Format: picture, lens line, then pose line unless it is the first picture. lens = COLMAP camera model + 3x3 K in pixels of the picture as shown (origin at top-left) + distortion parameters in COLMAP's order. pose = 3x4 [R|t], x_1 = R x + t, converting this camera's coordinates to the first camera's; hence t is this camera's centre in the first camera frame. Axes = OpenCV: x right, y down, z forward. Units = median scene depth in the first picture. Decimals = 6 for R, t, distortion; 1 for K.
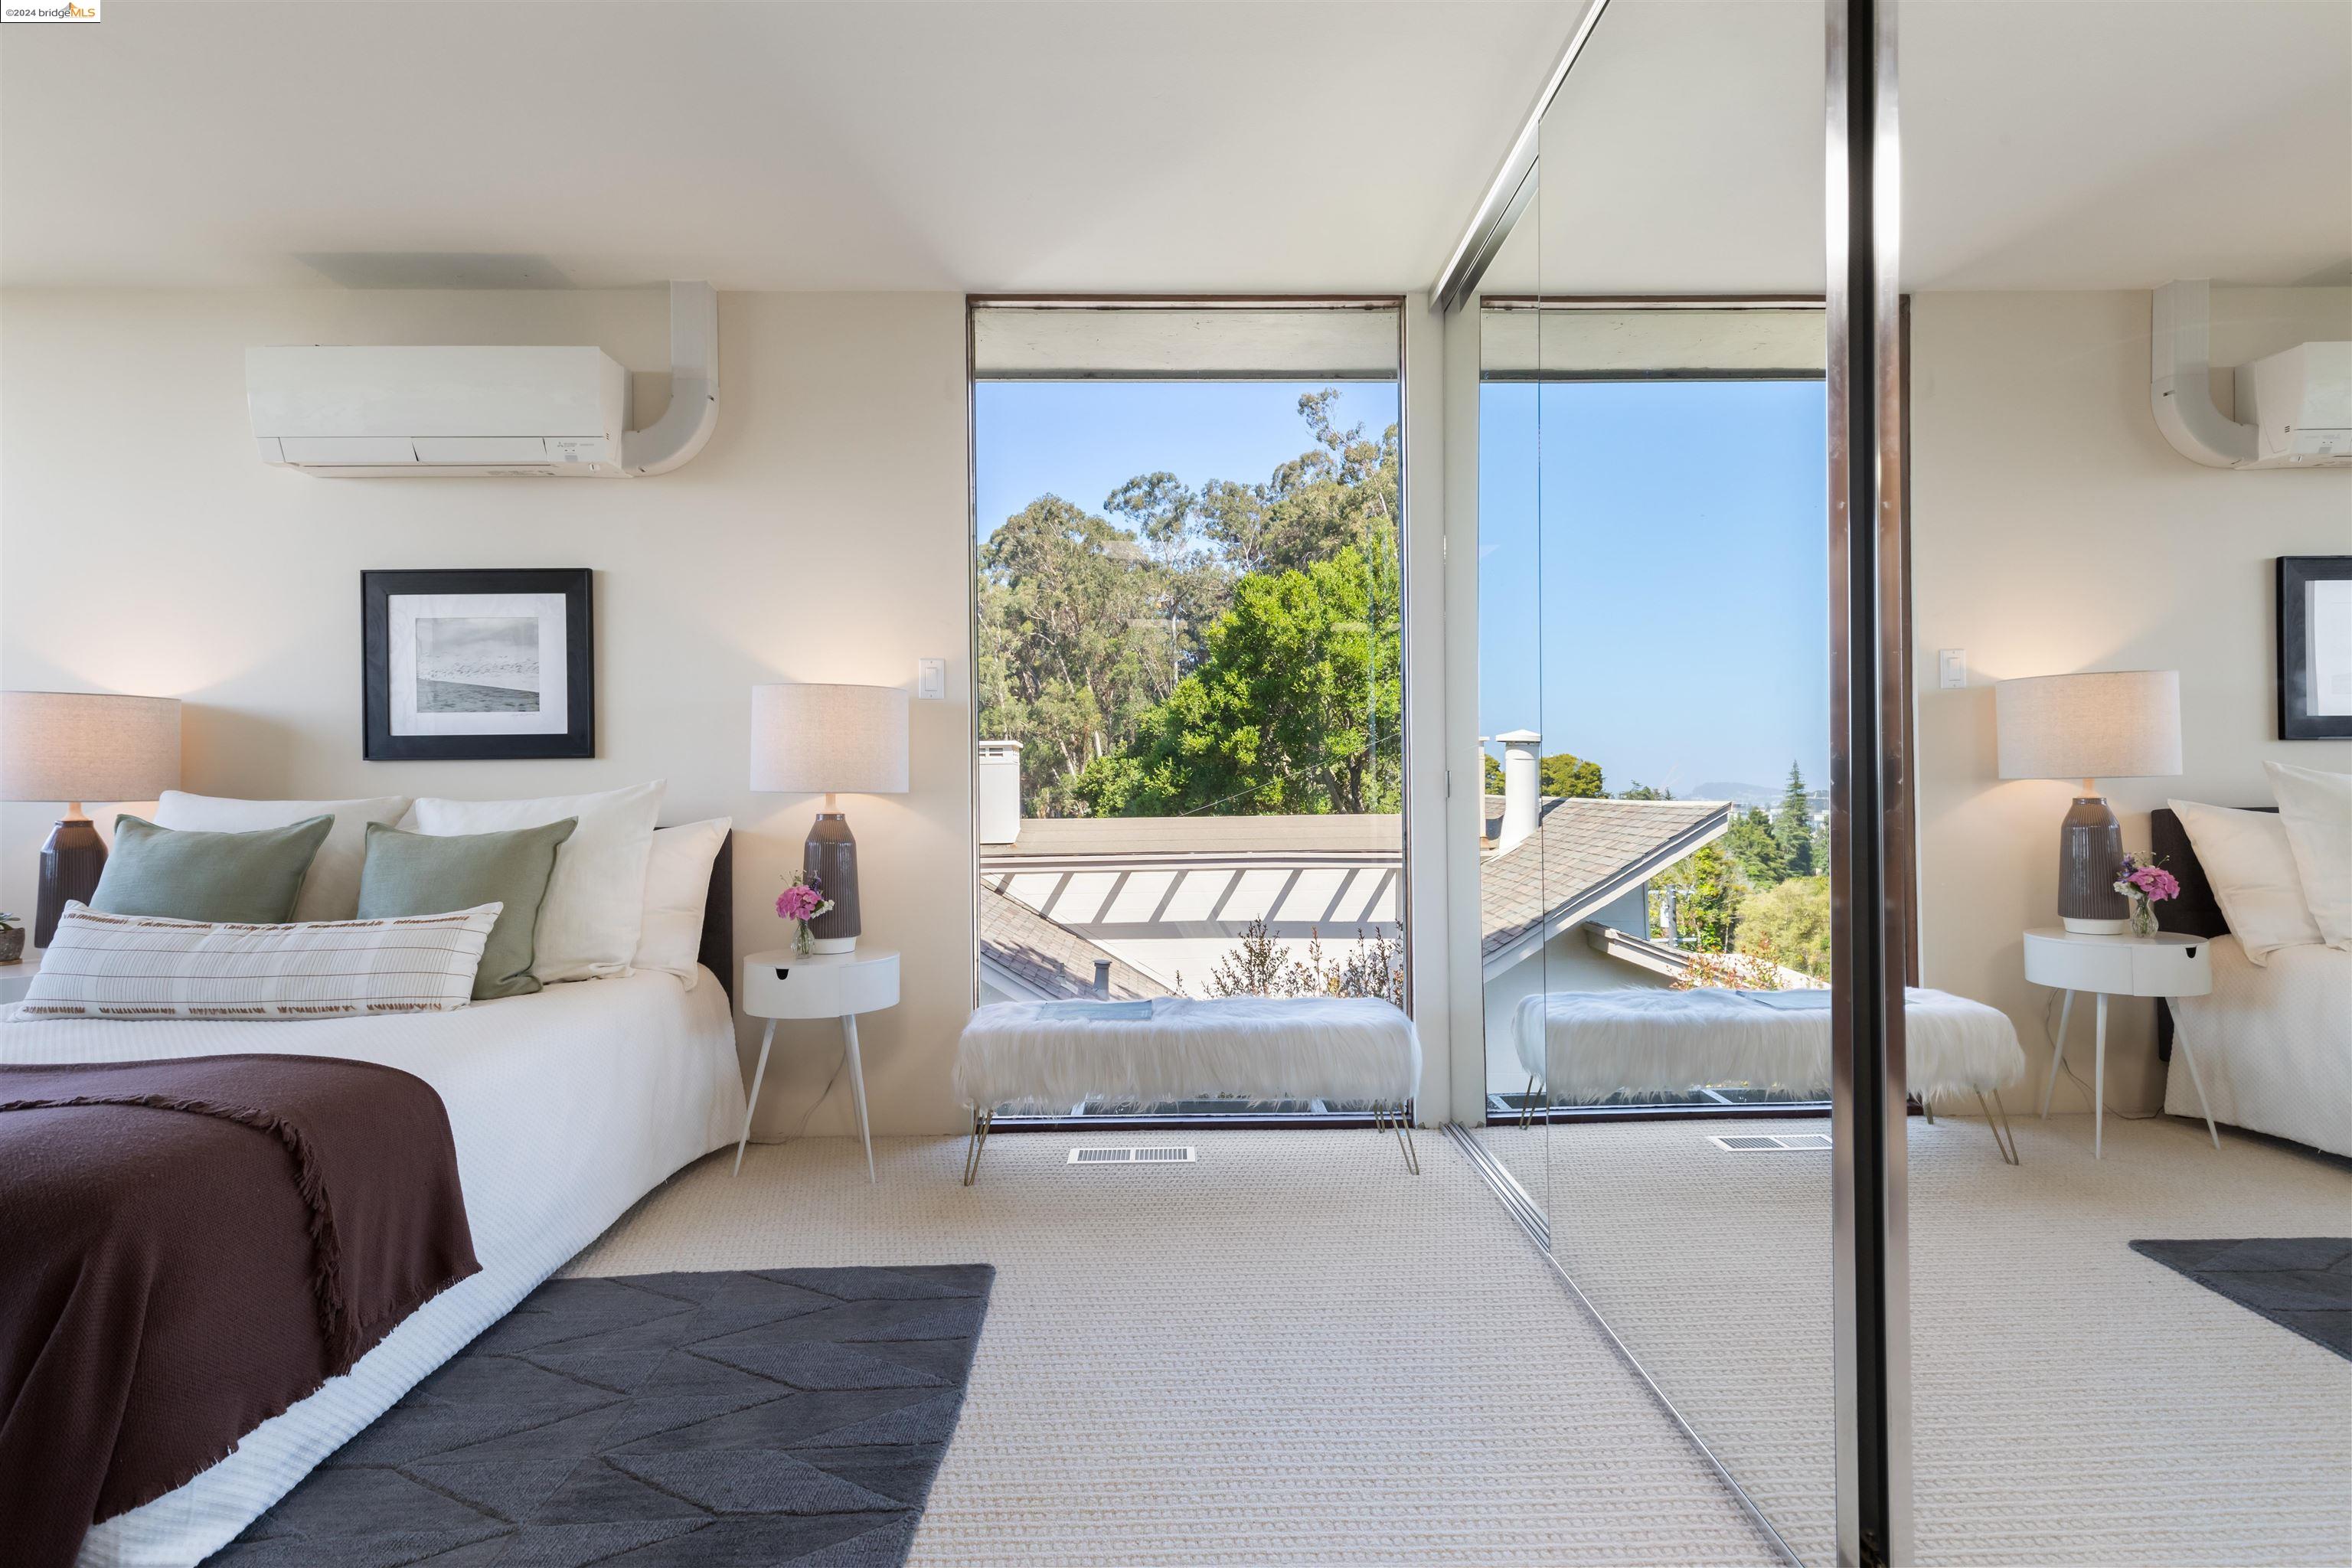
lens RADIAL K [[1225.6, 0, 1201.8], [0, 1225.6, 782.3], [0, 0, 1]] dist [0.002486, 0.001033]
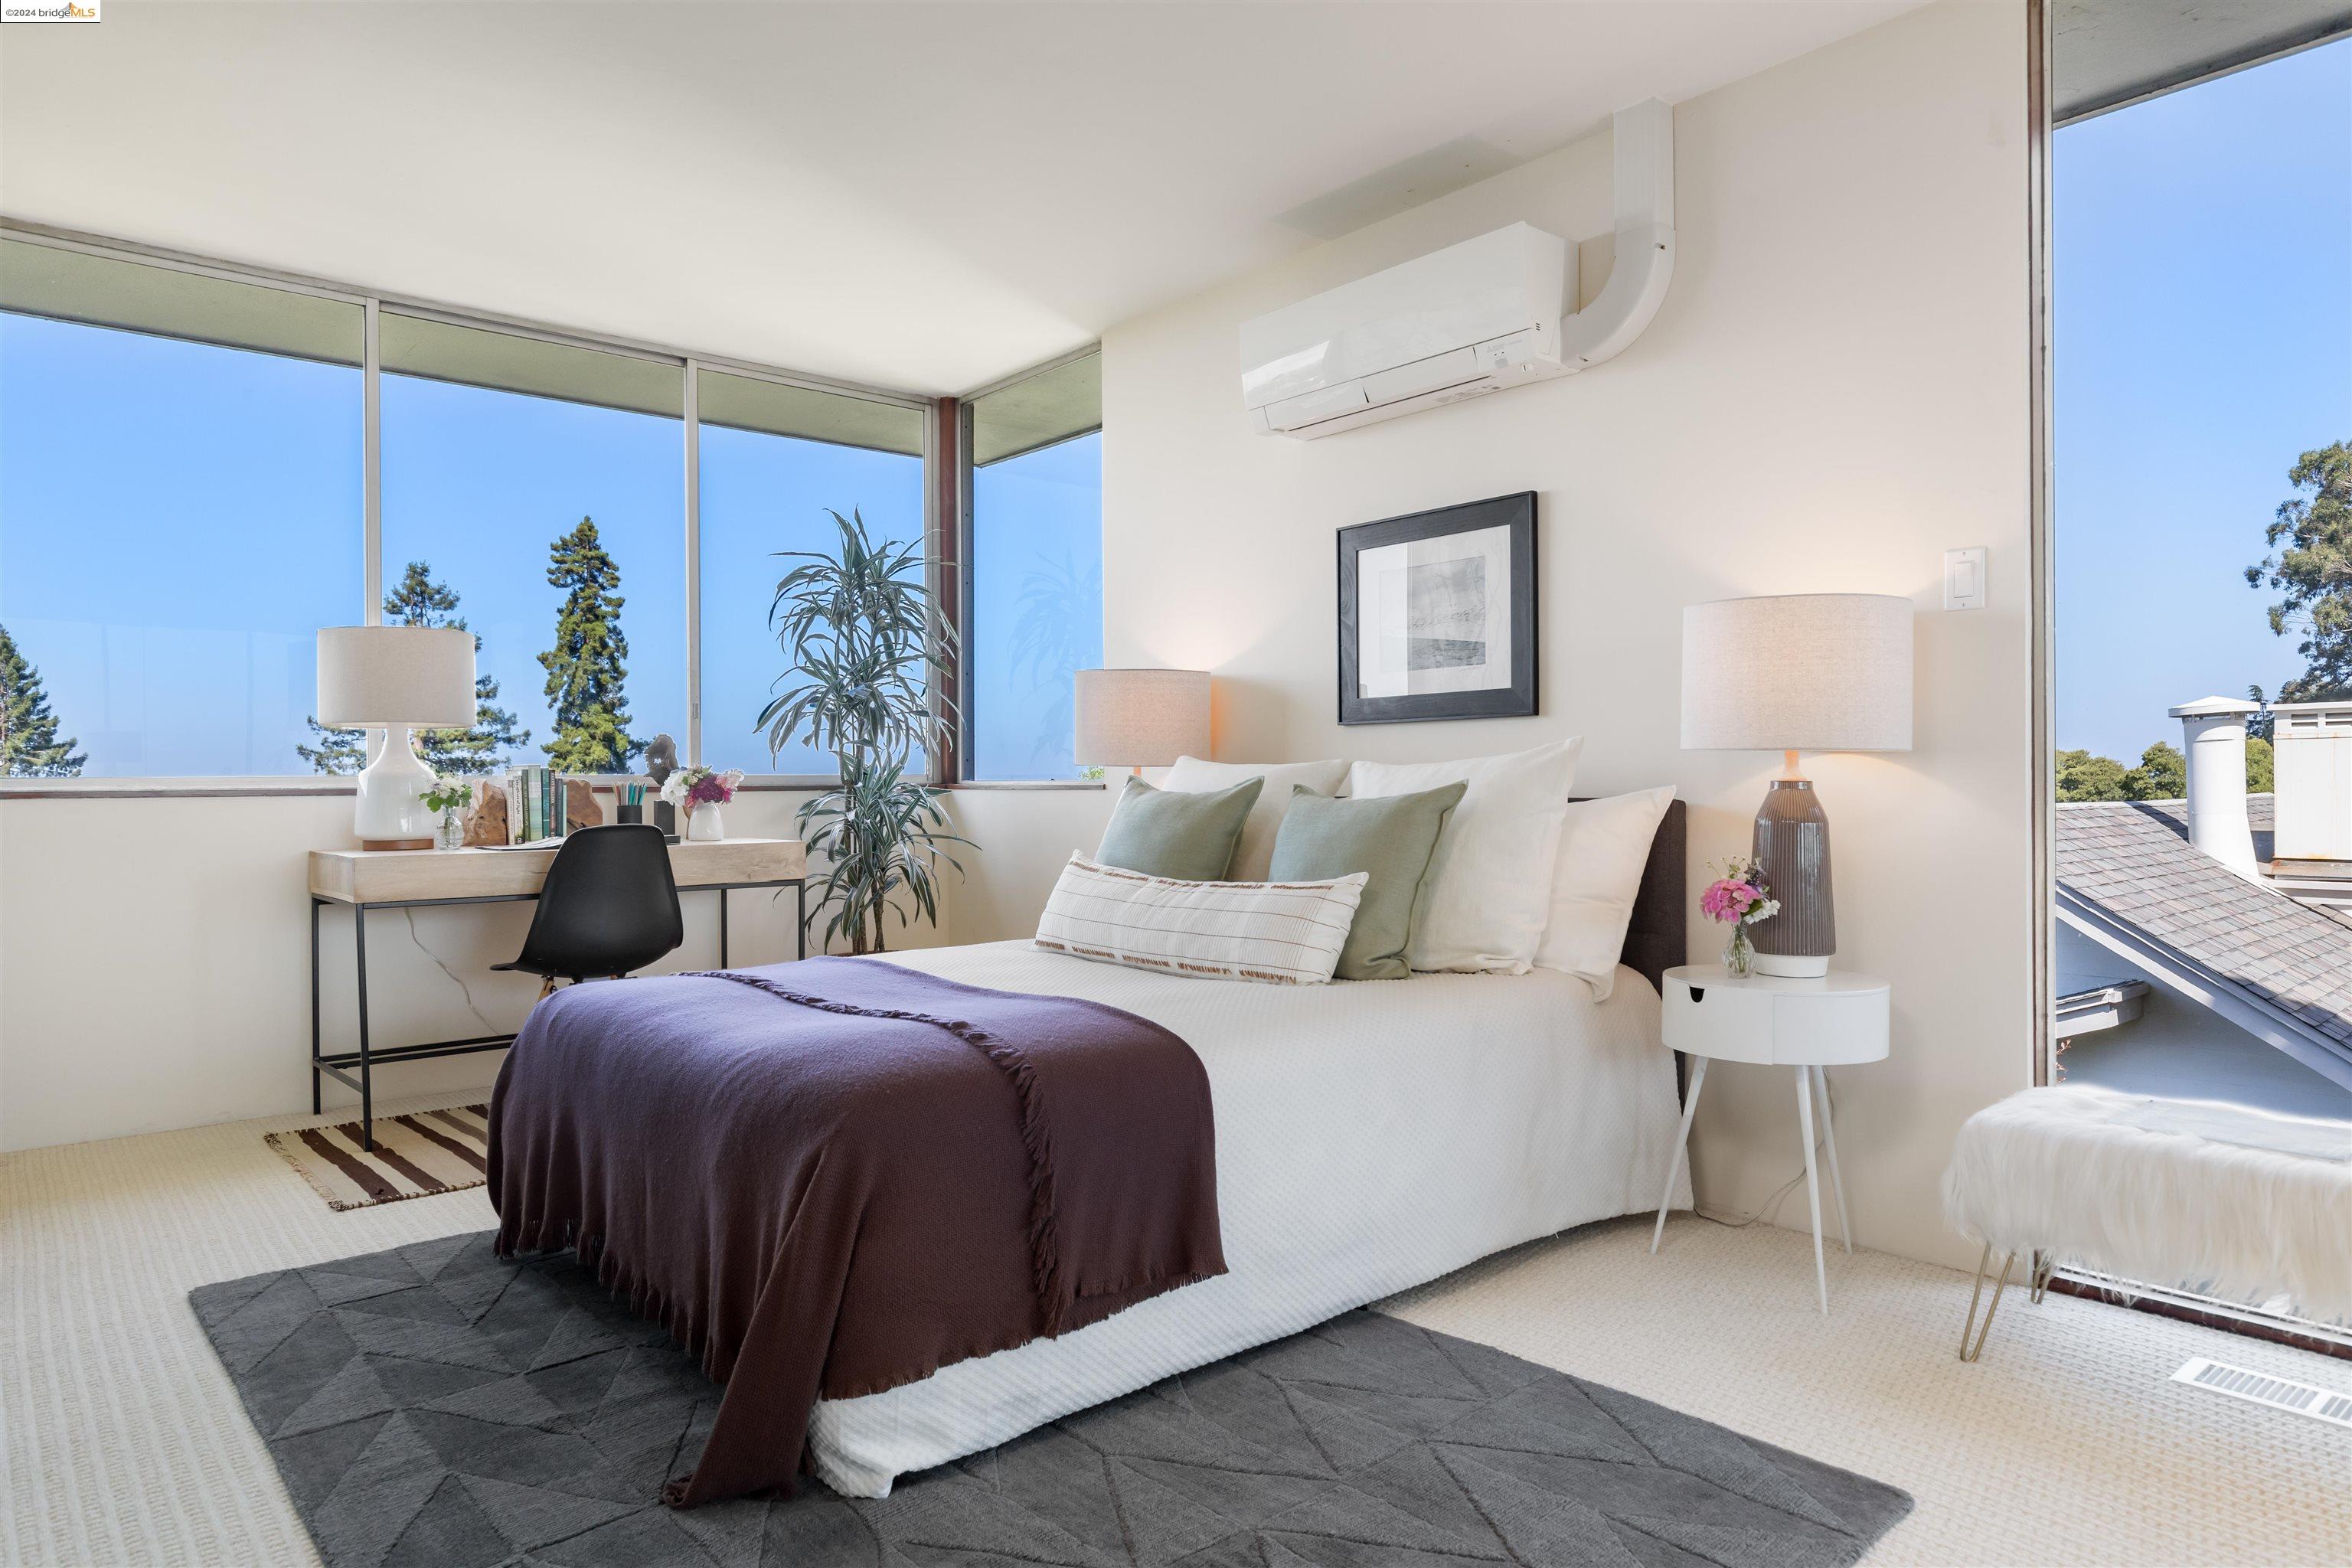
lens RADIAL K [[1442.0, 0, 1176.0], [0, 1442.0, 784.0], [0, 0, 1]] dist [0.003774, -0.000474]
pose [[0.628672, 0.004794, -0.777656, 0.138961], [-0.000155, 0.999982, 0.006039, 0.025124], [0.777670, -0.003677, 0.628661, 0.216851]]
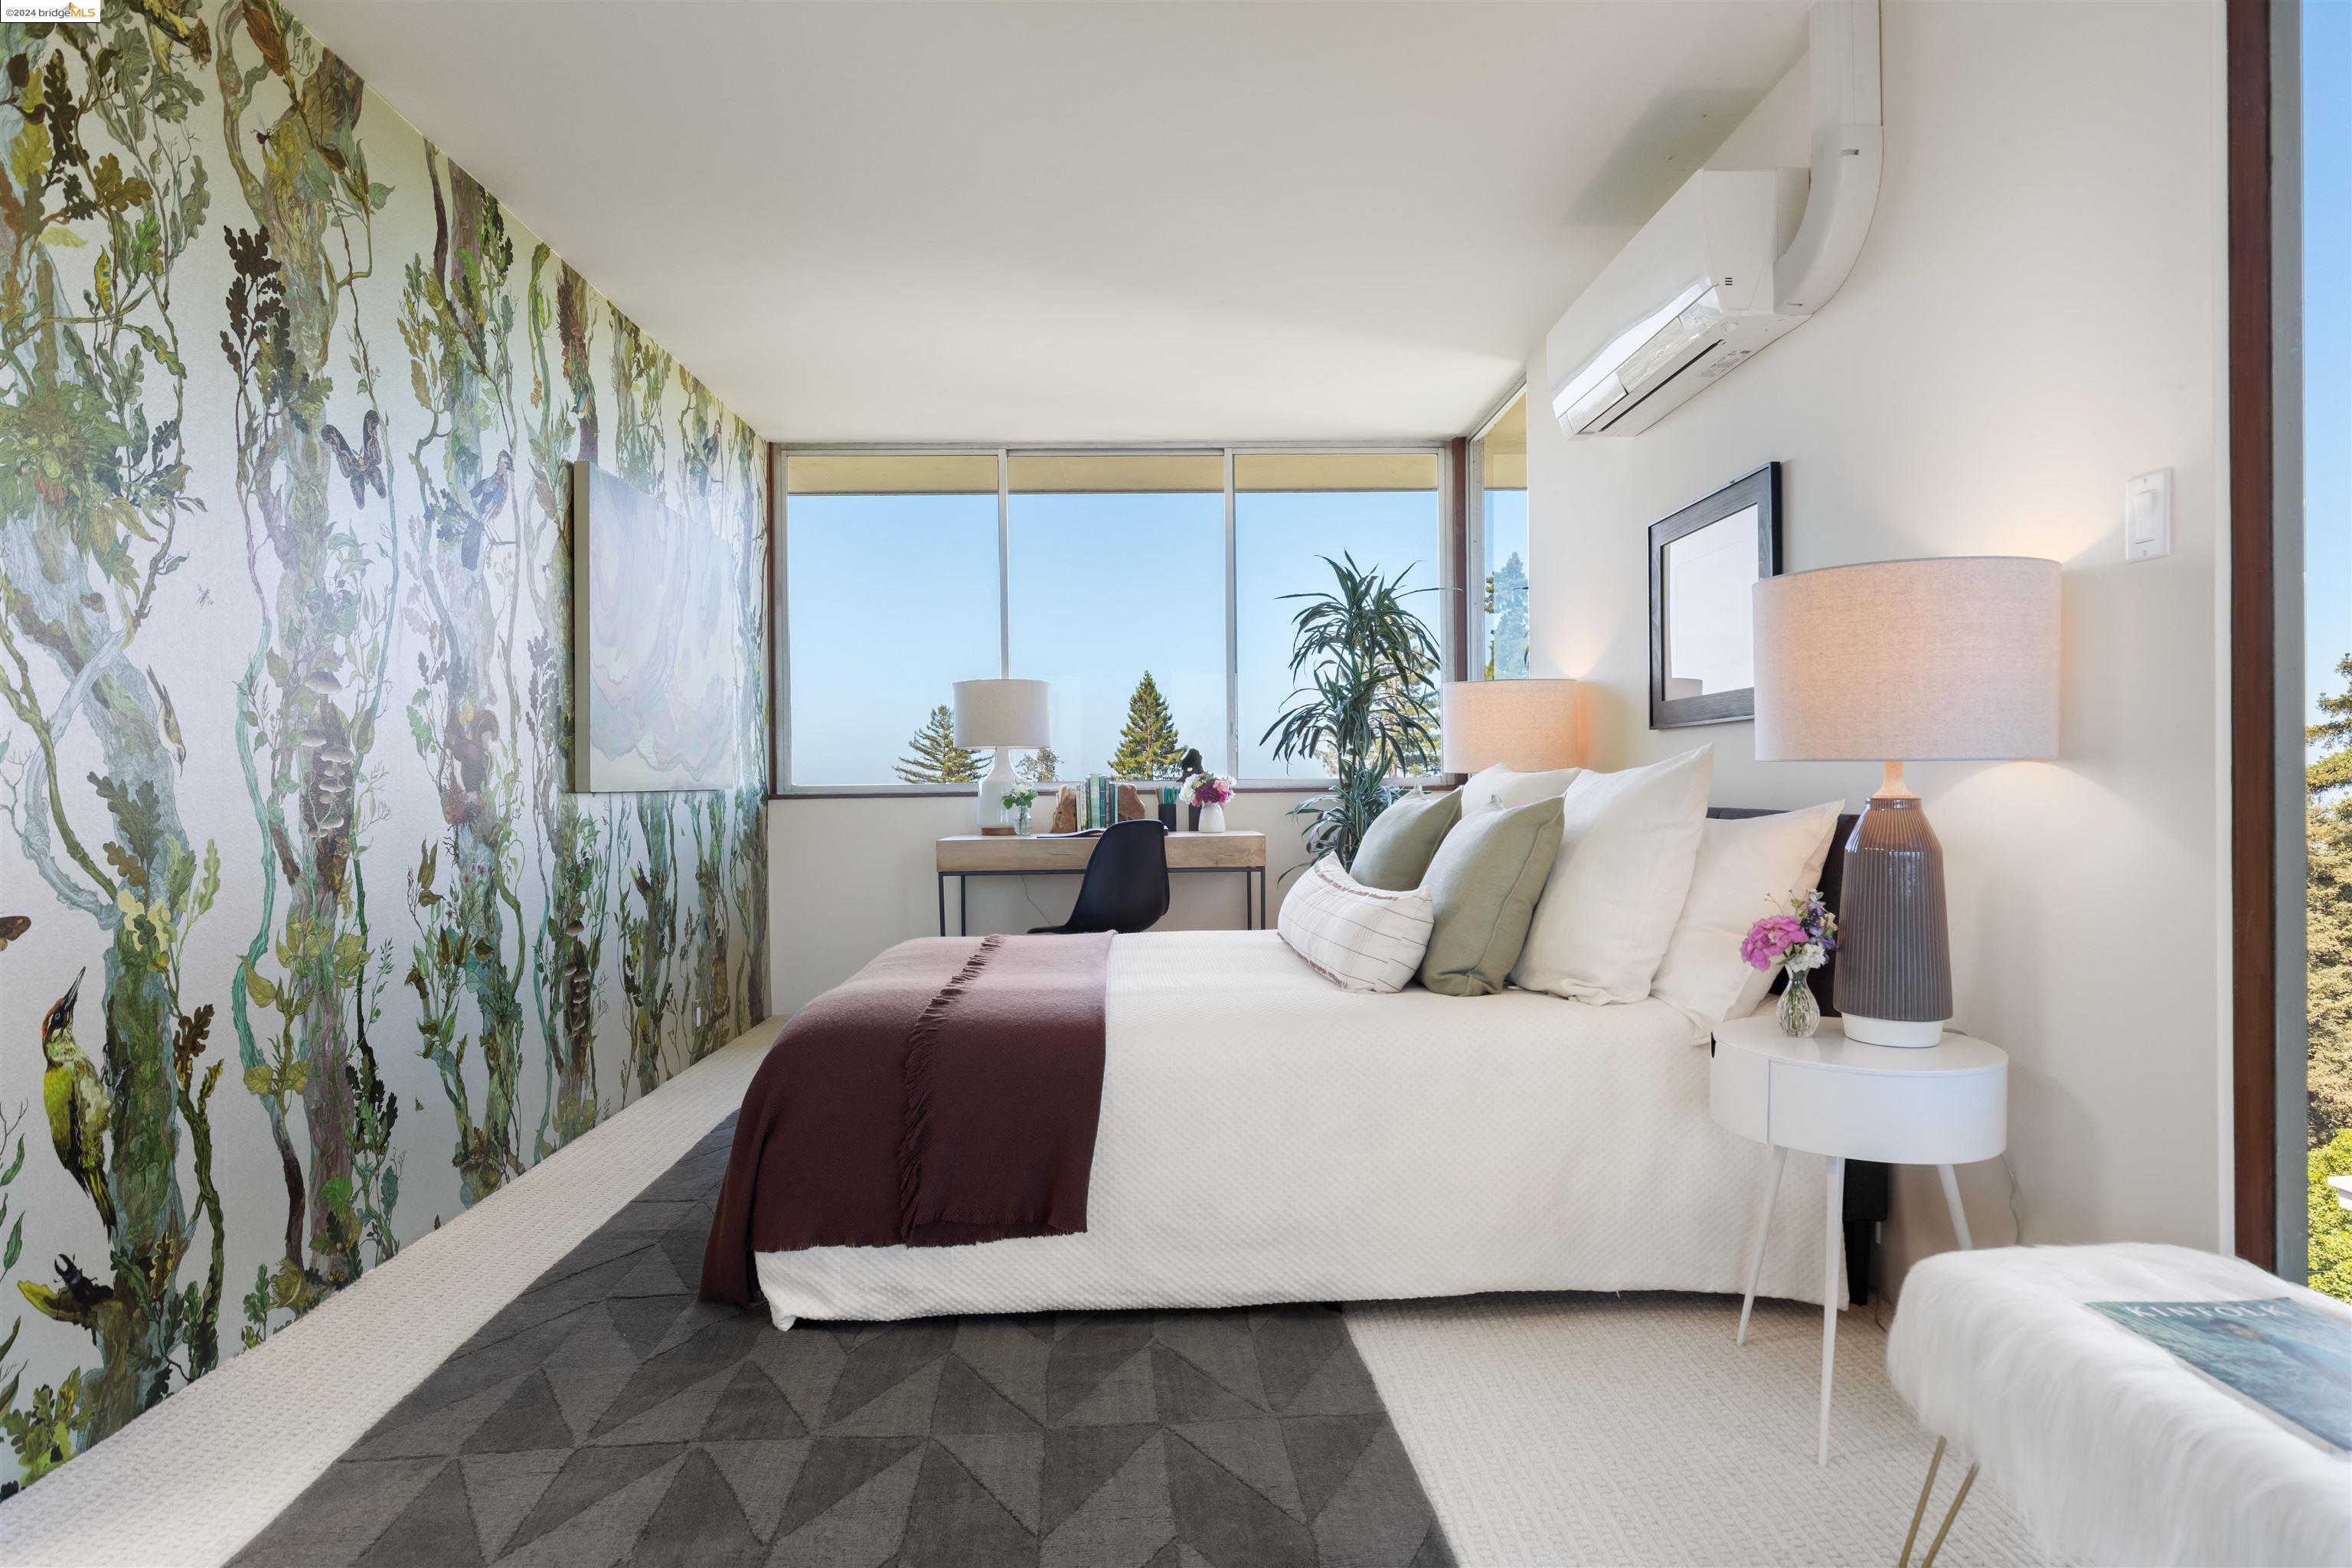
lens RADIAL K [[1257.1, 0, 1176.0], [0, 1257.1, 784.0], [0, 0, 1]] dist [-0.000660, -0.000203]
pose [[0.001352, 0.010881, -0.999940, 0.311403], [0.010703, 0.999883, 0.010894, 0.010664], [0.999942, -0.010718, 0.001235, 0.744699]]
